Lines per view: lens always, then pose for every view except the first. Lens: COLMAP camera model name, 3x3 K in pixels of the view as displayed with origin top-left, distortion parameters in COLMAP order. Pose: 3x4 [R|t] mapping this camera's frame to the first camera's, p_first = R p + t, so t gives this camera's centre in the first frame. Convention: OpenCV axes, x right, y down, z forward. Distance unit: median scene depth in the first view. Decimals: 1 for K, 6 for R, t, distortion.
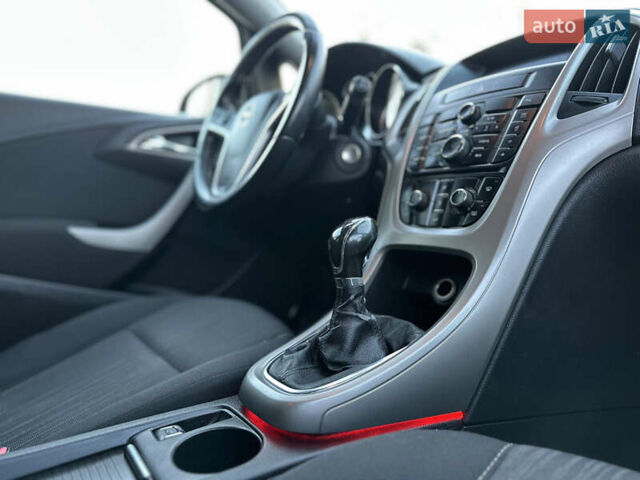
lens RADIAL K [[454.4, 0, 320.0], [0, 454.4, 240.0], [0, 0, 1]] dist [0.037969, -0.075037]
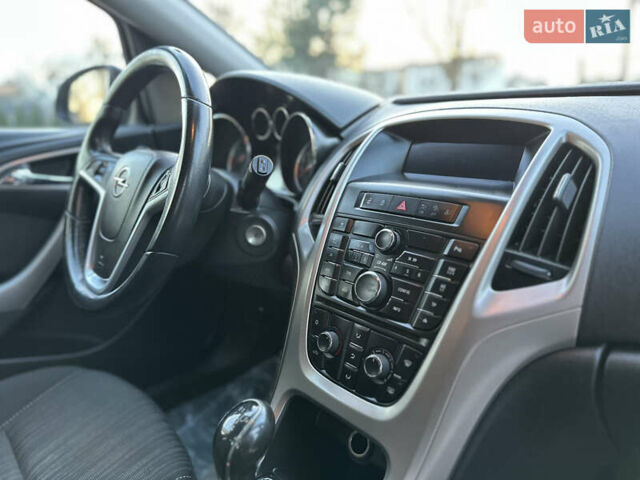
lens RADIAL K [[454.4, 0, 320.0], [0, 454.4, 240.0], [0, 0, 1]] dist [0.037969, -0.075037]
pose [[0.990602, -0.038440, 0.131263, 0.108810], [0.016465, 0.986229, 0.164561, -0.446465], [-0.135782, -0.160853, 0.977594, 0.243714]]
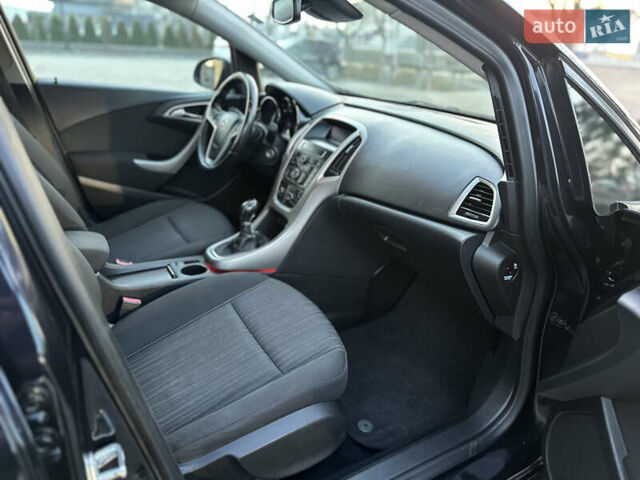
lens RADIAL K [[454.4, 0, 320.0], [0, 454.4, 240.0], [0, 0, 1]] dist [0.037969, -0.075037]
pose [[0.991891, 0.124510, -0.025477, 0.570179], [-0.111662, 0.949526, 0.293142, -0.641004], [0.060691, -0.287920, 0.955729, -1.588818]]
